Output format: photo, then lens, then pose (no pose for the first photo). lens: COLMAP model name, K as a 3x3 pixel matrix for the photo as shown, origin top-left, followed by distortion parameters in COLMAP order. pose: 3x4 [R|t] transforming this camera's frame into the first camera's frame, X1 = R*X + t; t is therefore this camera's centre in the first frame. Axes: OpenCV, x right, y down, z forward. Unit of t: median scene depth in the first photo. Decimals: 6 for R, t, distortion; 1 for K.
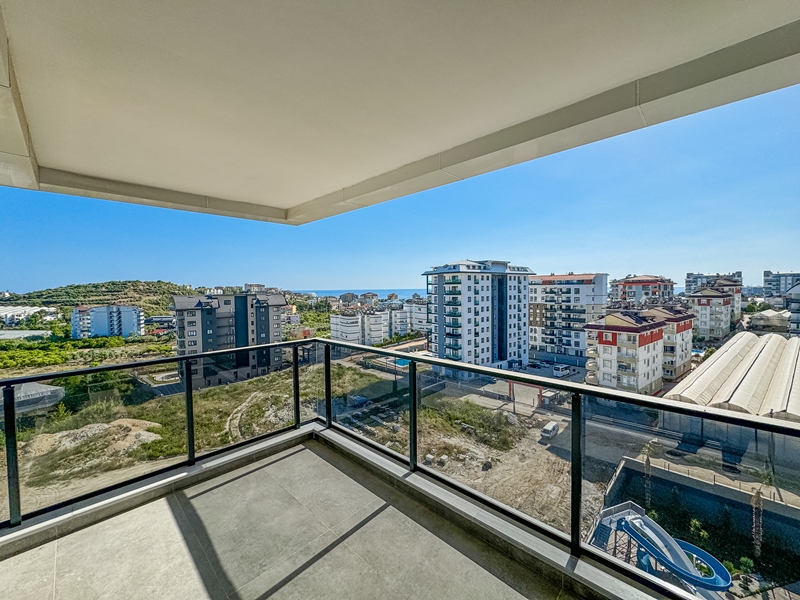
lens RADIAL K [[320.2, 0, 400.4], [0, 320.2, 300.8], [0, 0, 1]] dist [0.000275, 0.000071]
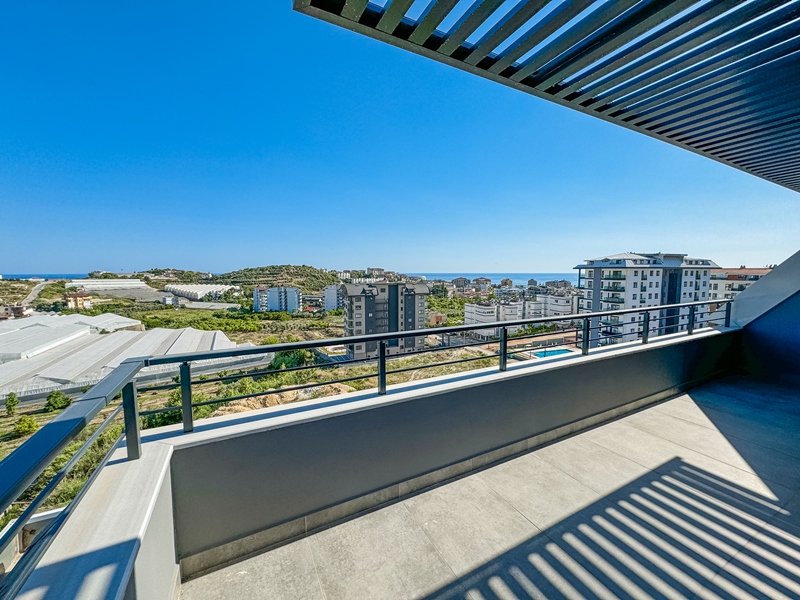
lens RADIAL K [[320.2, 0, 400.4], [0, 320.2, 301.4], [0, 0, 1]] dist [0.000275, 0.000071]
pose [[0.947363, 0.041250, -0.317492, -0.100792], [-0.023857, 0.998004, 0.058476, -0.022182], [0.319271, -0.047824, 0.946456, -0.073266]]
